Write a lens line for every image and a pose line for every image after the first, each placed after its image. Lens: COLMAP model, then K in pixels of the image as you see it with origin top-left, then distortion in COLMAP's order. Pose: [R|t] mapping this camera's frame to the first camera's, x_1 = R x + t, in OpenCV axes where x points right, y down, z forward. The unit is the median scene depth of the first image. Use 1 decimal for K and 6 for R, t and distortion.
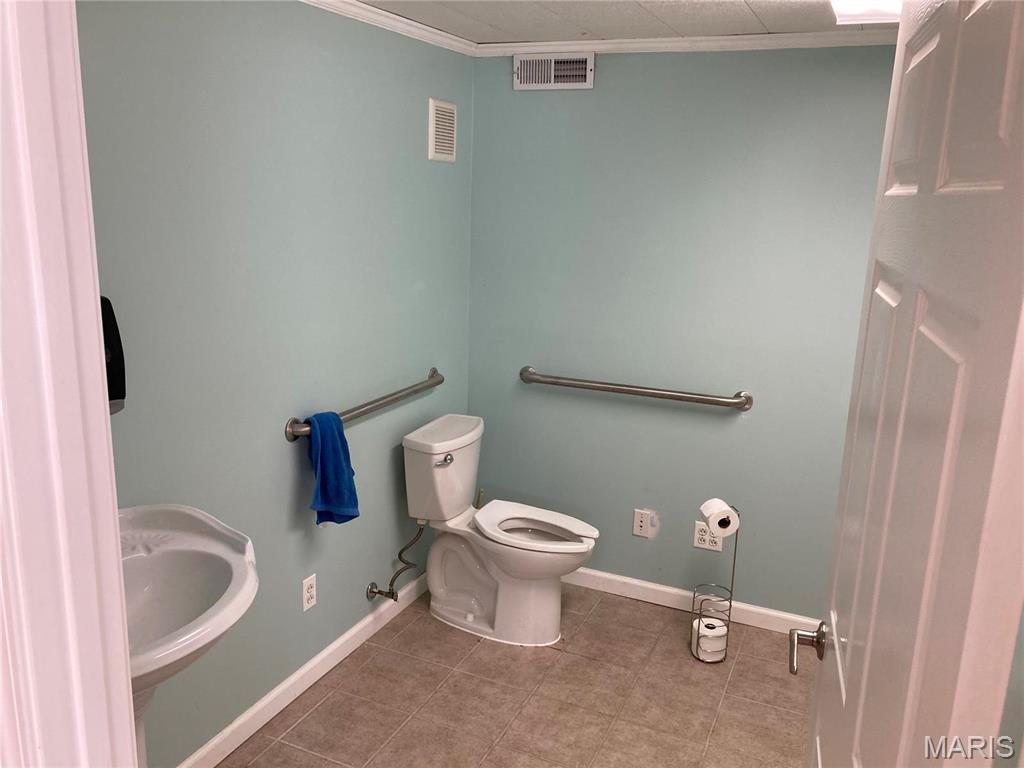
lens RADIAL K [[837.4, 0, 512.0], [0, 837.4, 384.0], [0, 0, 1]] dist [0.141249, -0.417650]
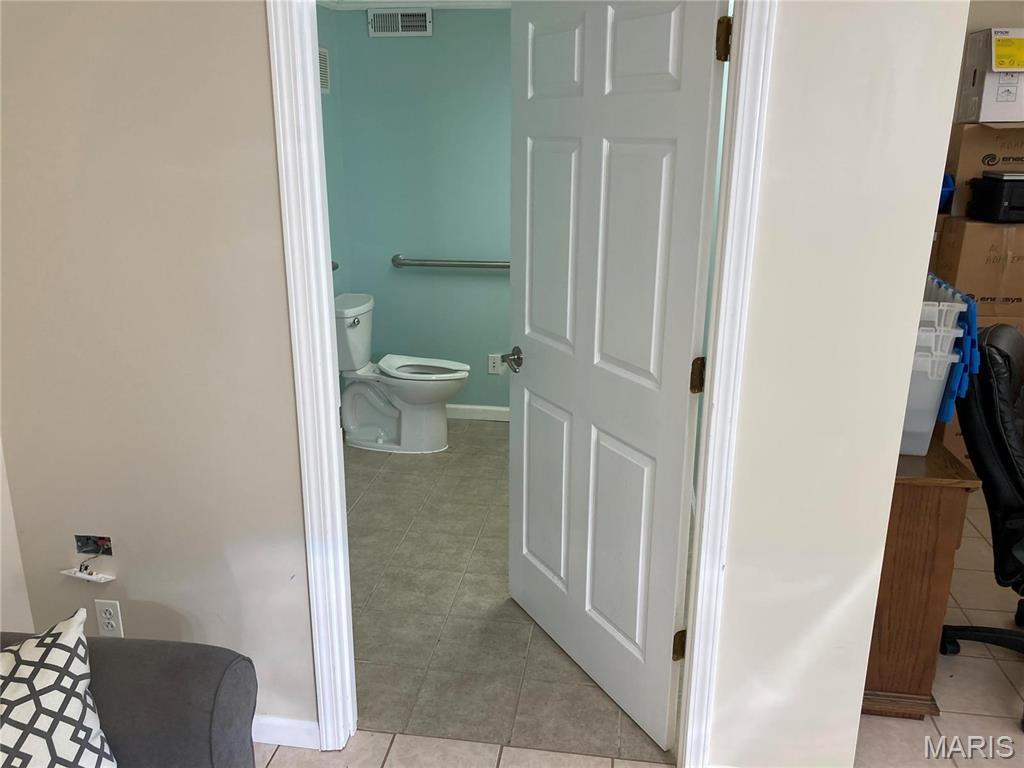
lens RADIAL K [[837.4, 0, 512.0], [0, 837.4, 384.0], [0, 0, 1]] dist [0.141249, -0.417650]
pose [[0.960779, -0.103271, 0.257368, -0.182858], [0.086169, 0.993308, 0.076899, 0.101324], [-0.263587, -0.051706, 0.963249, -0.339535]]
